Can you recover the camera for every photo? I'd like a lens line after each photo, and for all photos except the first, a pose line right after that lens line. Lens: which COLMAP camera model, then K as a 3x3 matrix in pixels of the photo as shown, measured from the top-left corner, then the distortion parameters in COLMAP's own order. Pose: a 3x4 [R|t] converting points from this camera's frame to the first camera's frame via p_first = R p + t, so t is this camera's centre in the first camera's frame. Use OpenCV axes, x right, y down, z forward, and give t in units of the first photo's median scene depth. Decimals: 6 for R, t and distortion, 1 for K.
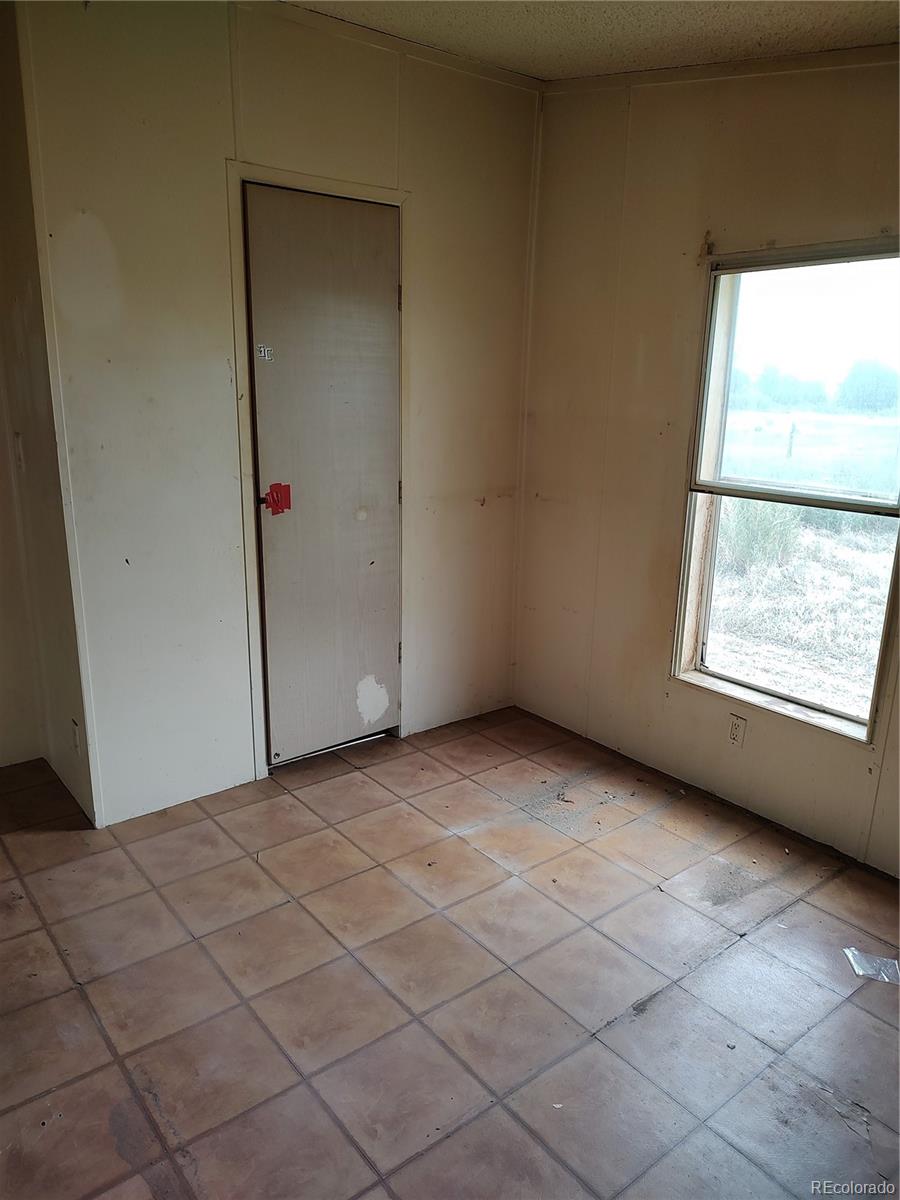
lens RADIAL K [[860.3, 0, 449.7], [0, 860.3, 601.1], [0, 0, 1]] dist [0.003365, 0.000086]
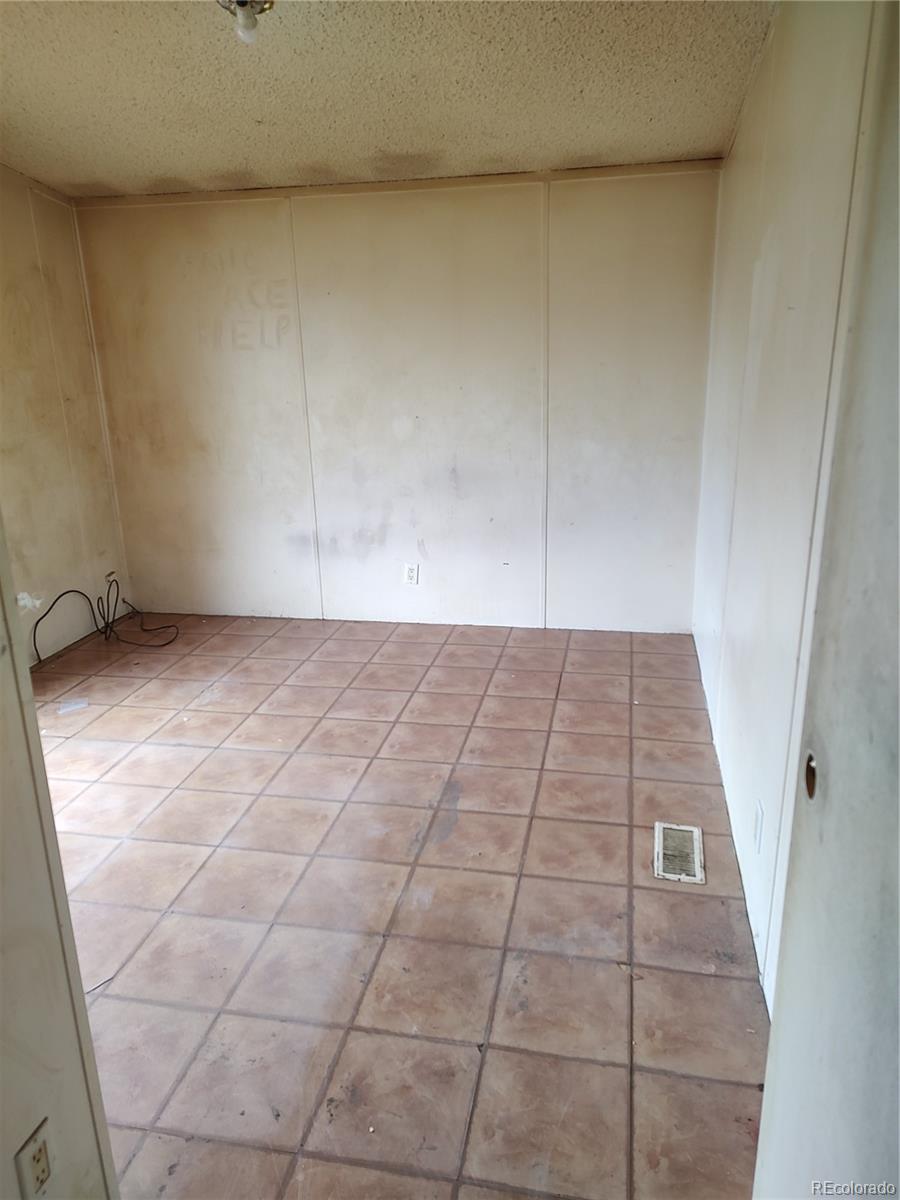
lens RADIAL K [[860.3, 0, 450.2], [0, 860.3, 599.5], [0, 0, 1]] dist [0.003365, 0.000086]
pose [[-0.646408, -0.228776, 0.727886, -1.164175], [0.202411, 0.868391, 0.452690, -0.353226], [-0.735654, 0.439954, -0.515028, 1.334151]]
